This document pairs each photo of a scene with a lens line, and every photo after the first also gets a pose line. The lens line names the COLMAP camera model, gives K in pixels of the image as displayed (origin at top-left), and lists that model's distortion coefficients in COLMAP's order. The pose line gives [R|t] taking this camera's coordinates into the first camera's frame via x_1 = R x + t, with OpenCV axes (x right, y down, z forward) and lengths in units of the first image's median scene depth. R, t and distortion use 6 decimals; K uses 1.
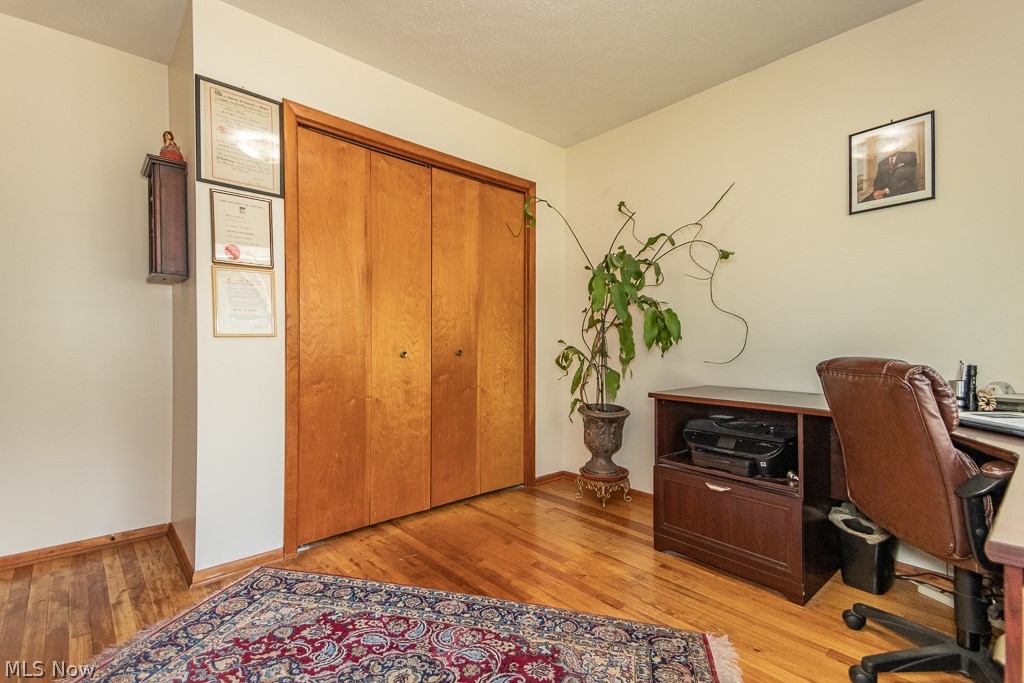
lens RADIAL K [[470.0, 0, 508.0], [0, 470.0, 338.6], [0, 0, 1]] dist [0.001322, -0.000119]
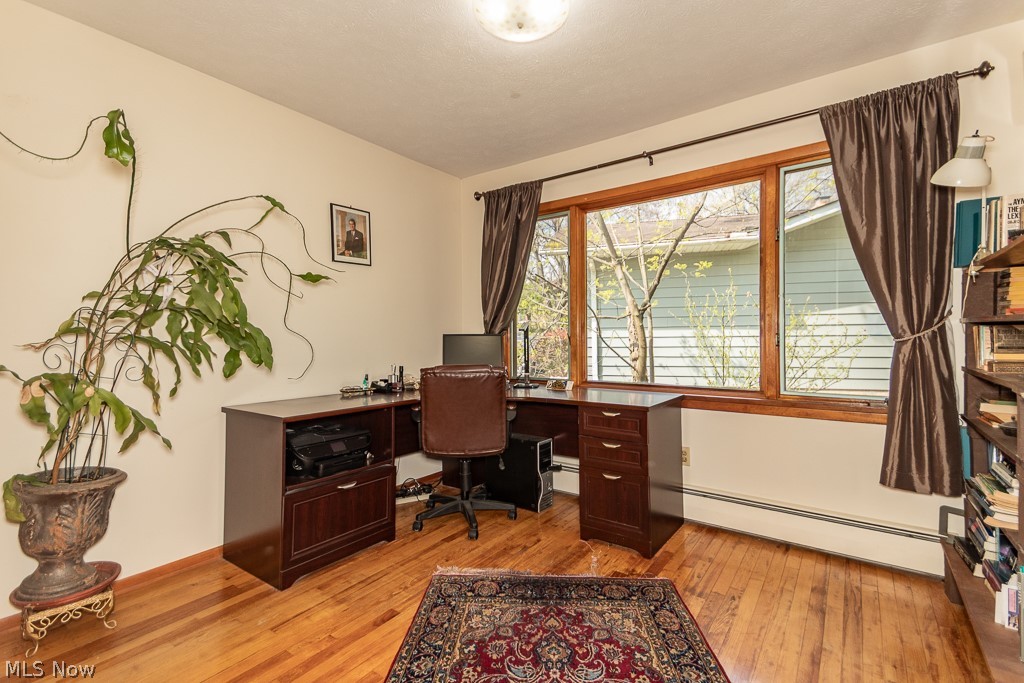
lens RADIAL K [[470.0, 0, 507.1], [0, 470.0, 341.3], [0, 0, 1]] dist [0.001322, -0.000119]
pose [[-0.217487, -0.011951, 0.975990, -0.817336], [0.008142, 0.999868, 0.014058, -0.057794], [-0.976029, 0.011004, -0.217361, 0.932087]]
